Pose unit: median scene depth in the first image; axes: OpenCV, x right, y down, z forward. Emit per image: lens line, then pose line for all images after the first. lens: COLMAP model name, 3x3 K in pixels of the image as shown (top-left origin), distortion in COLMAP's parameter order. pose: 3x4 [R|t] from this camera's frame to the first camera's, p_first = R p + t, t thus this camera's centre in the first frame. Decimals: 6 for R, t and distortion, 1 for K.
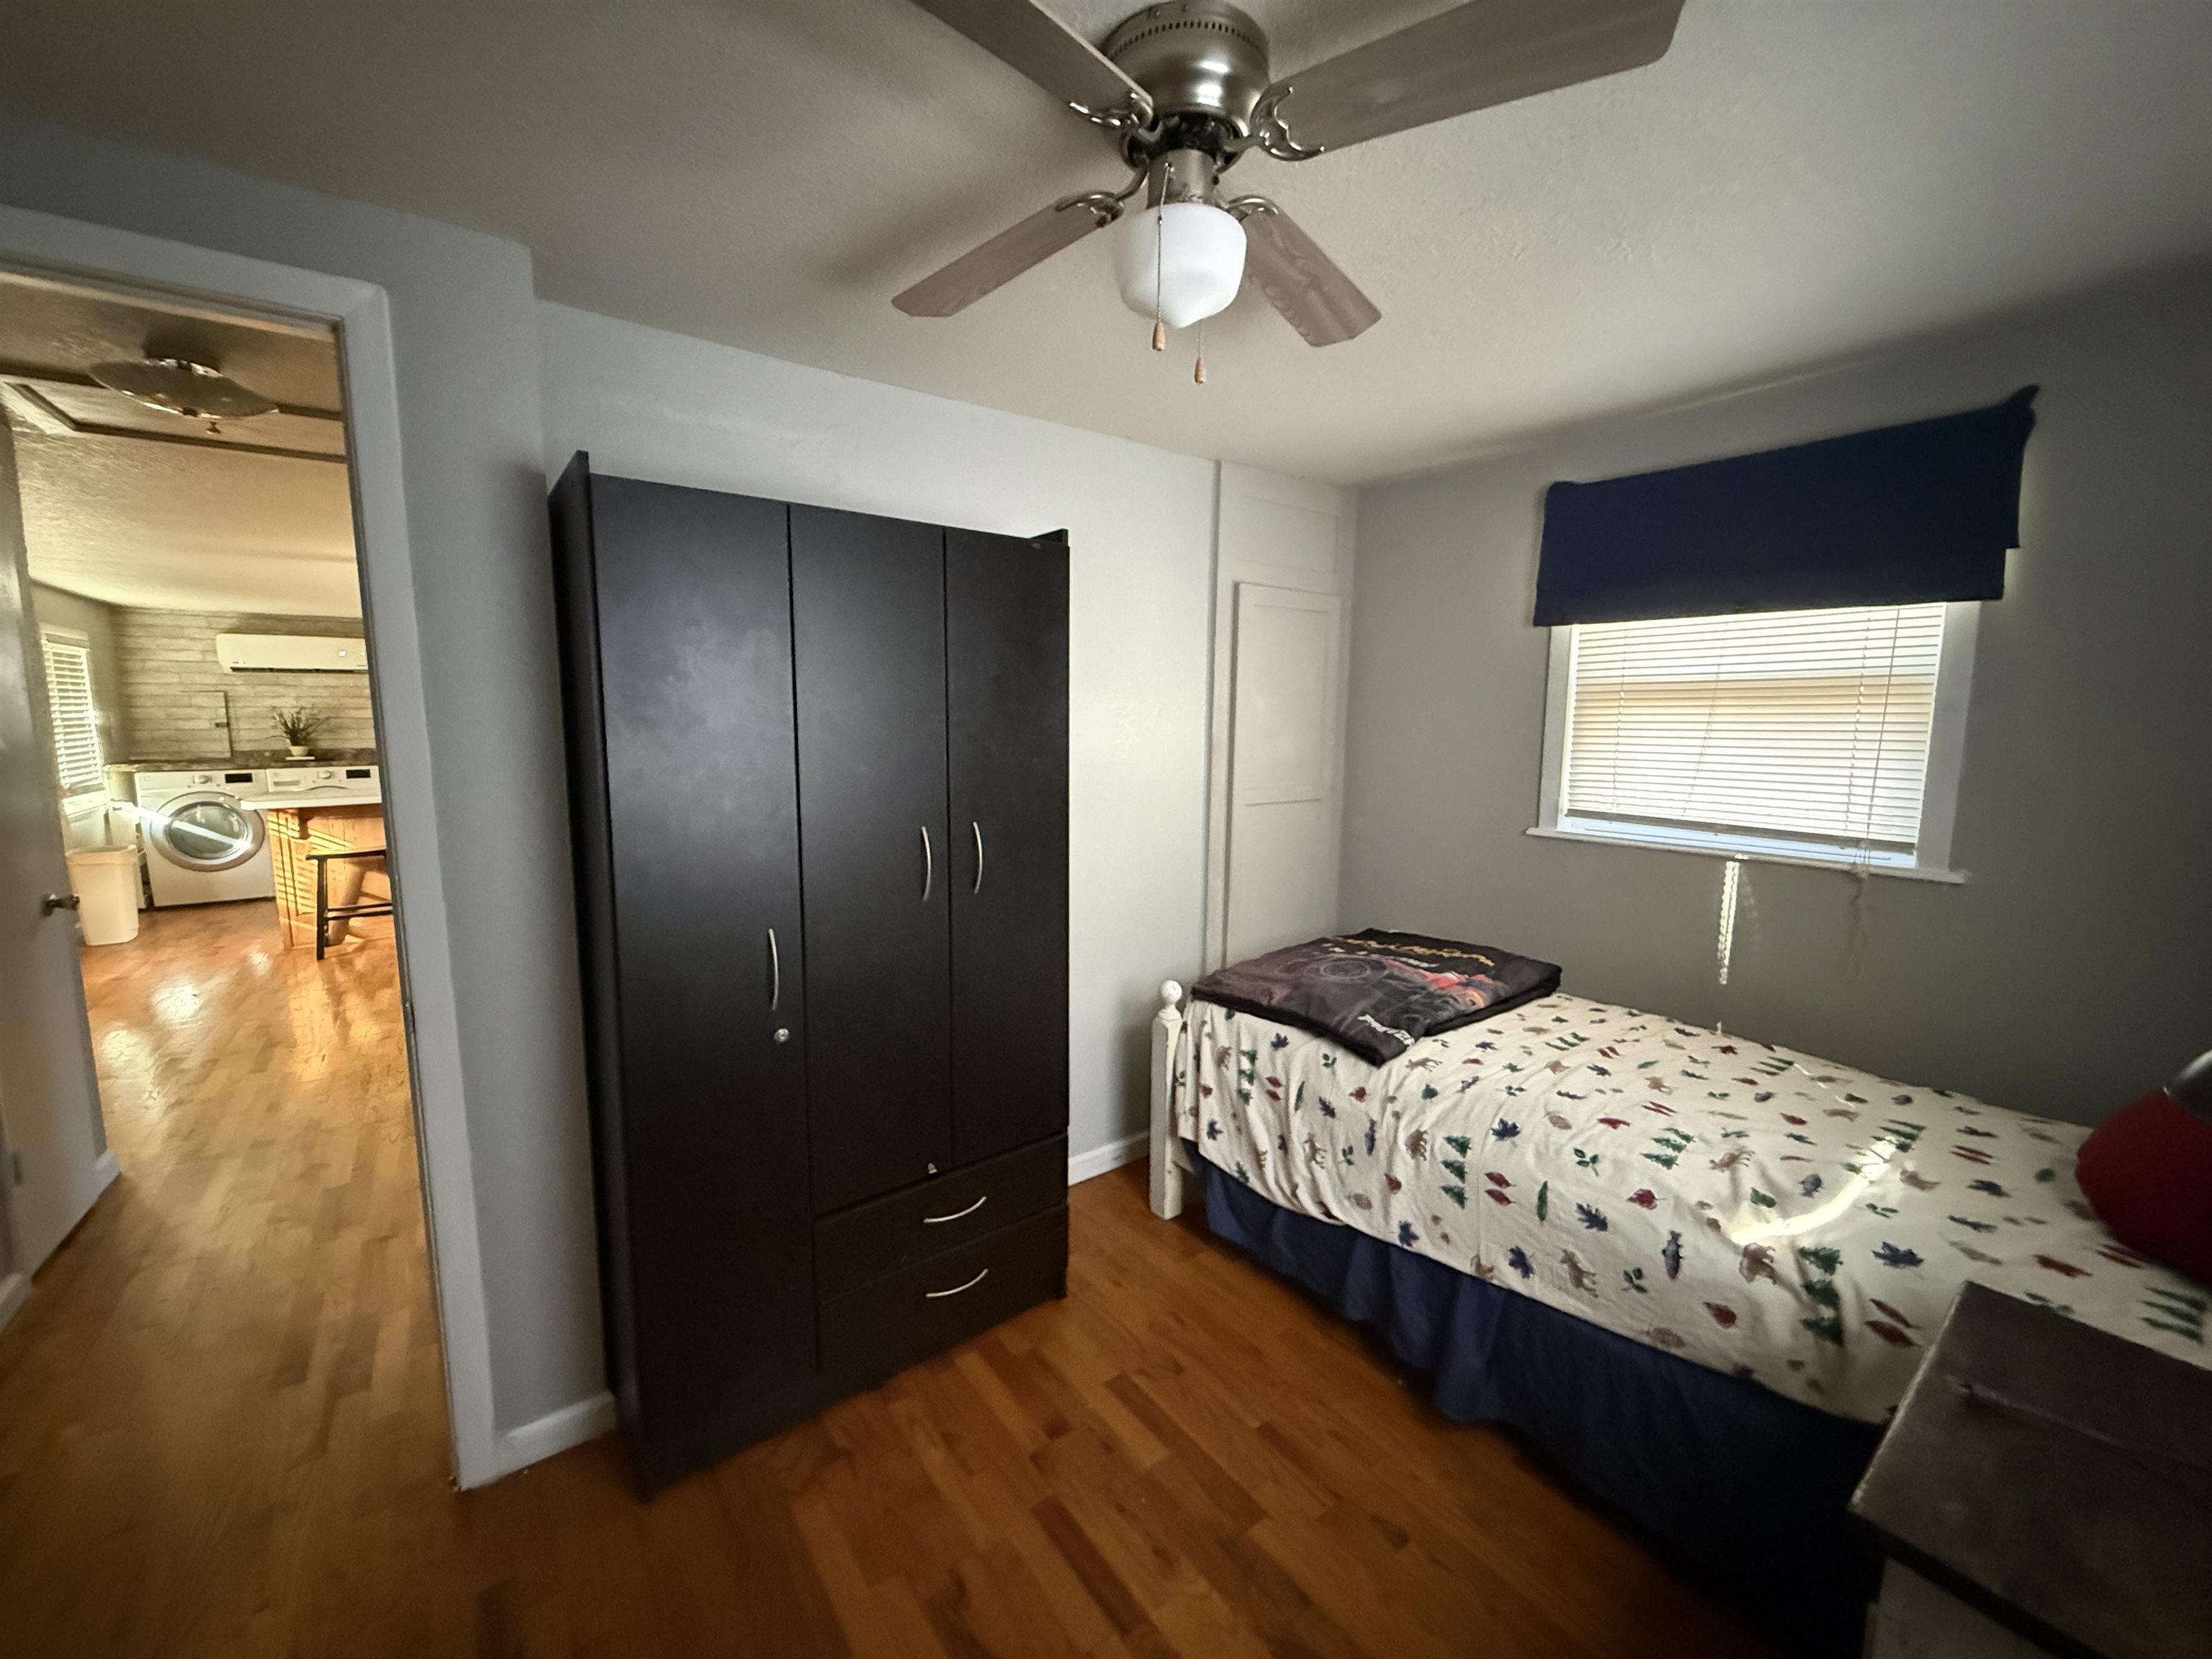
lens RADIAL K [[881.7, 0, 1097.6], [0, 881.7, 827.9], [0, 0, 1]] dist [0.000020, -0.000005]
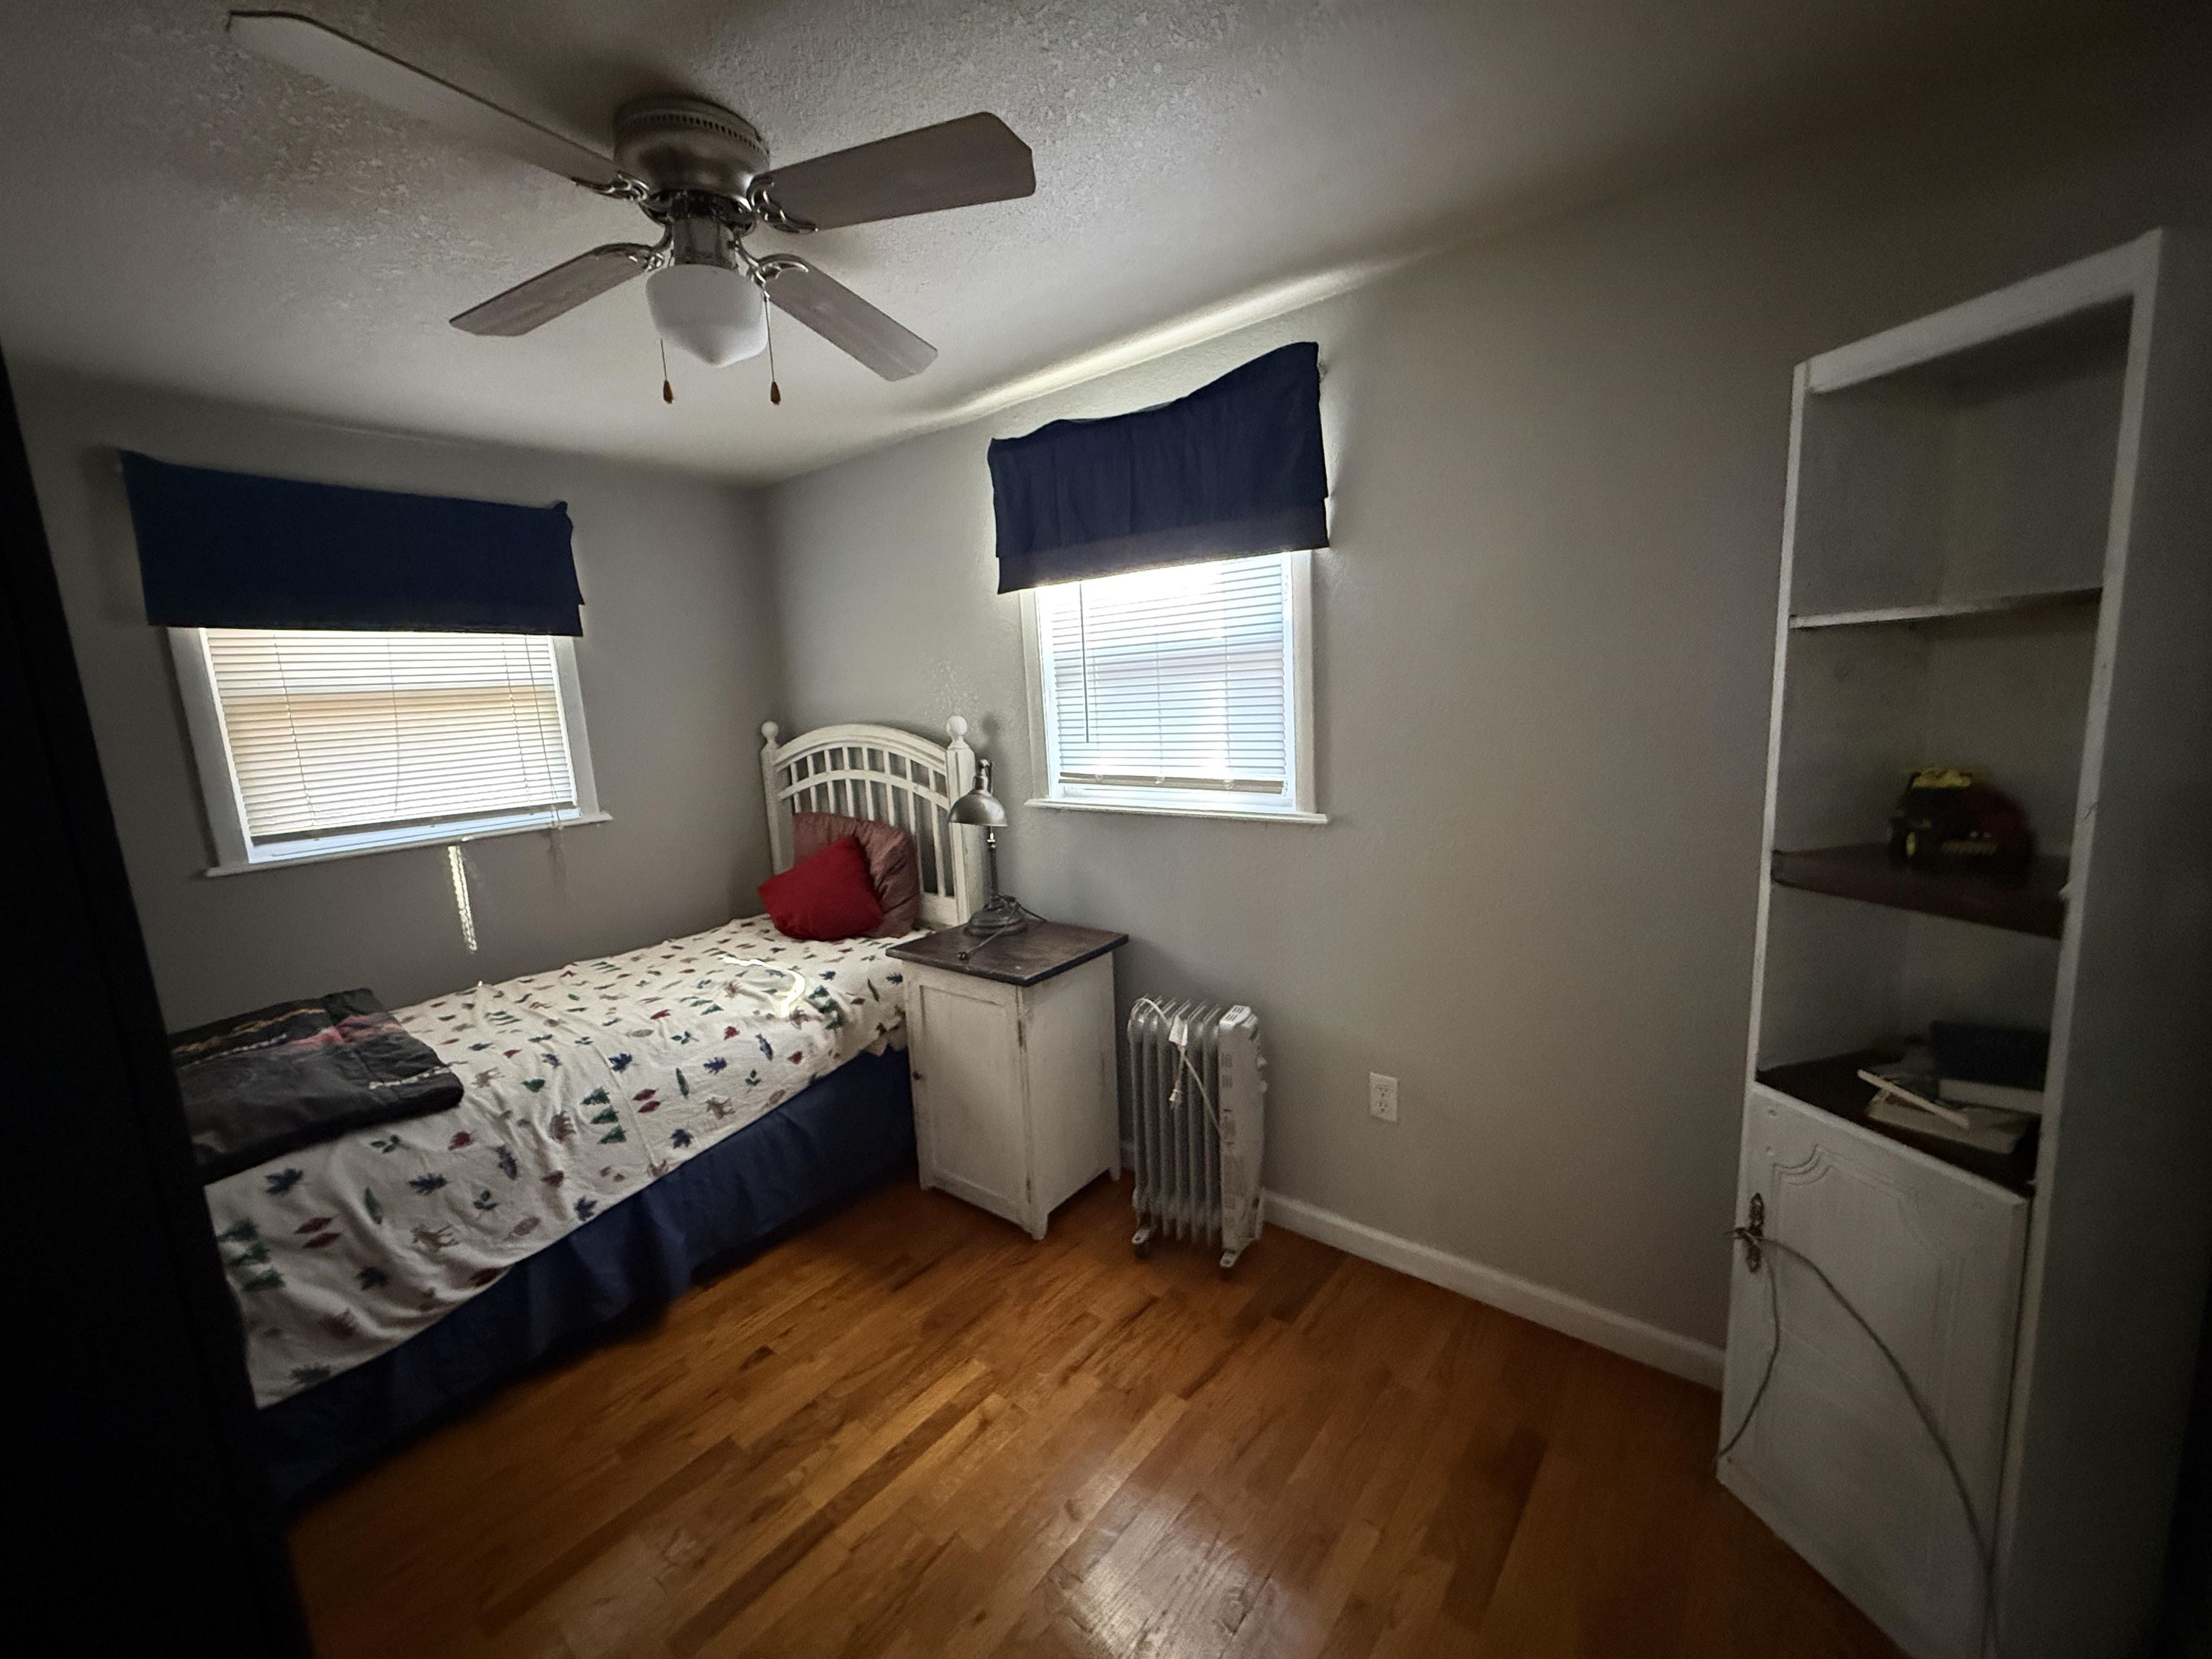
lens RADIAL K [[881.7, 0, 1097.6], [0, 881.7, 827.9], [0, 0, 1]] dist [0.000020, -0.000005]
pose [[-0.257459, -0.143275, 0.955608, -0.741587], [0.178090, 0.964970, 0.192660, -0.070518], [-0.949736, 0.219786, -0.222924, 0.550012]]
